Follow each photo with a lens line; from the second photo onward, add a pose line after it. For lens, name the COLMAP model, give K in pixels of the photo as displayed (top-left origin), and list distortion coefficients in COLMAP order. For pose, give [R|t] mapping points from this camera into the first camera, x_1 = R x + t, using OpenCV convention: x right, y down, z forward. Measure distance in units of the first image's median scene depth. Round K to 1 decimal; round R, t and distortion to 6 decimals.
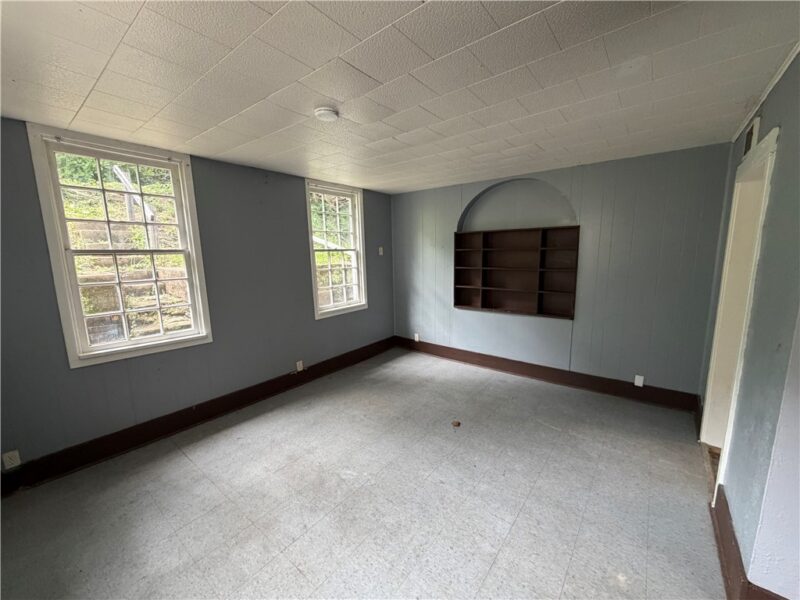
lens RADIAL K [[319.1, 0, 400.8], [0, 319.1, 302.7], [0, 0, 1]] dist [0.001741, 0.000191]
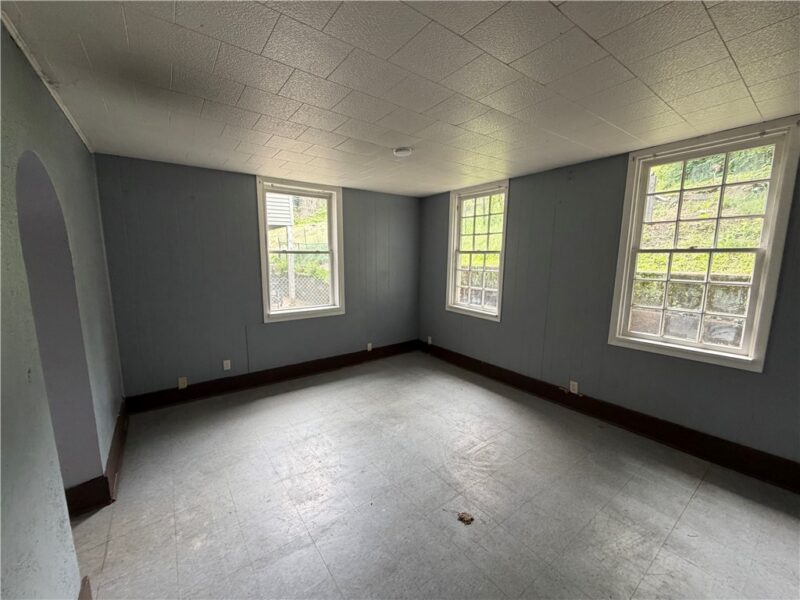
lens RADIAL K [[319.1, 0, 398.8], [0, 319.1, 301.4], [0, 0, 1]] dist [0.001741, 0.000191]
pose [[-0.258545, 0.157441, -0.953083, 0.557032], [-0.150355, 0.968046, 0.200700, -0.118468], [0.954226, 0.195191, -0.226611, 0.679535]]
